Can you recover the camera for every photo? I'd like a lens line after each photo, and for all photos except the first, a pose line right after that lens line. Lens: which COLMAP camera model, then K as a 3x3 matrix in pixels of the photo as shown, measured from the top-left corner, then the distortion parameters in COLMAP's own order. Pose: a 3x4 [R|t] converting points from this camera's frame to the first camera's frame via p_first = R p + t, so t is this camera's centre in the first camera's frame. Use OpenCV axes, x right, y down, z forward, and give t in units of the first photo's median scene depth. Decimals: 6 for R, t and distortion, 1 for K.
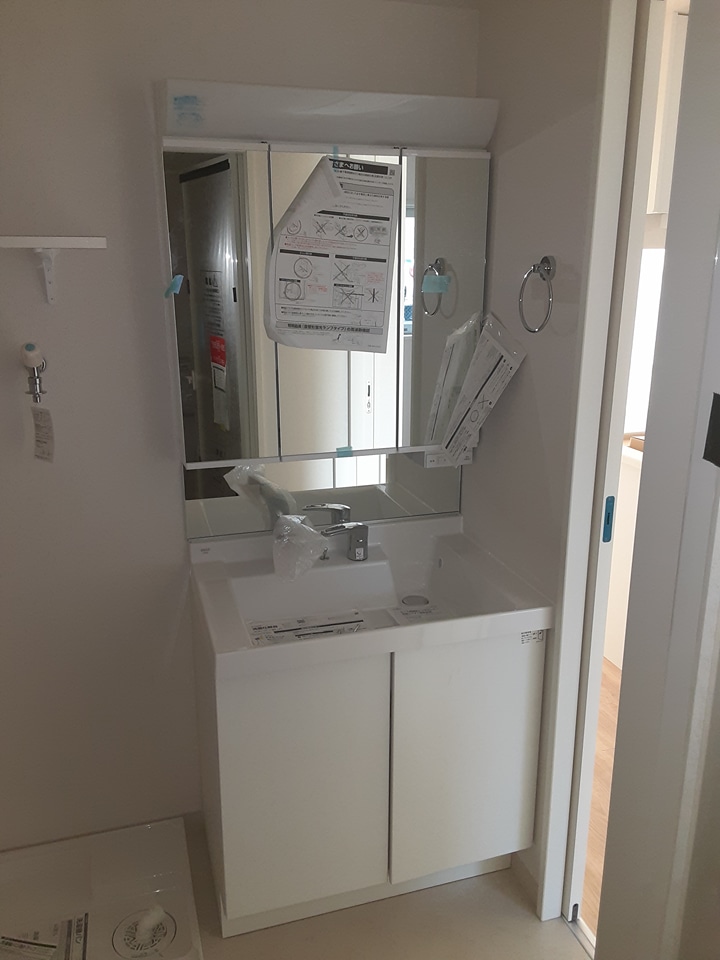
lens RADIAL K [[736.1, 0, 360.4], [0, 736.1, 479.5], [0, 0, 1]] dist [-0.001555, -0.014412]
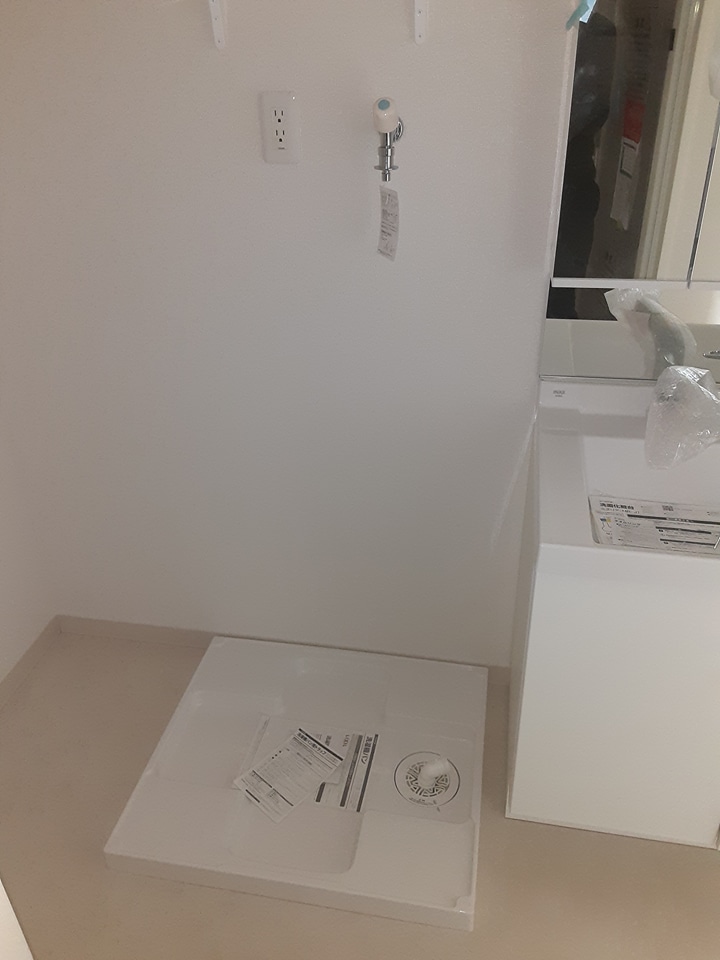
lens RADIAL K [[767.9, 0, 364.8], [0, 767.9, 483.2], [0, 0, 1]] dist [0.079653, -0.027764]
pose [[0.880177, 0.218102, -0.421568, -0.023568], [-0.104294, 0.955337, 0.276502, -0.019539], [0.463045, -0.199404, 0.863613, 0.169431]]
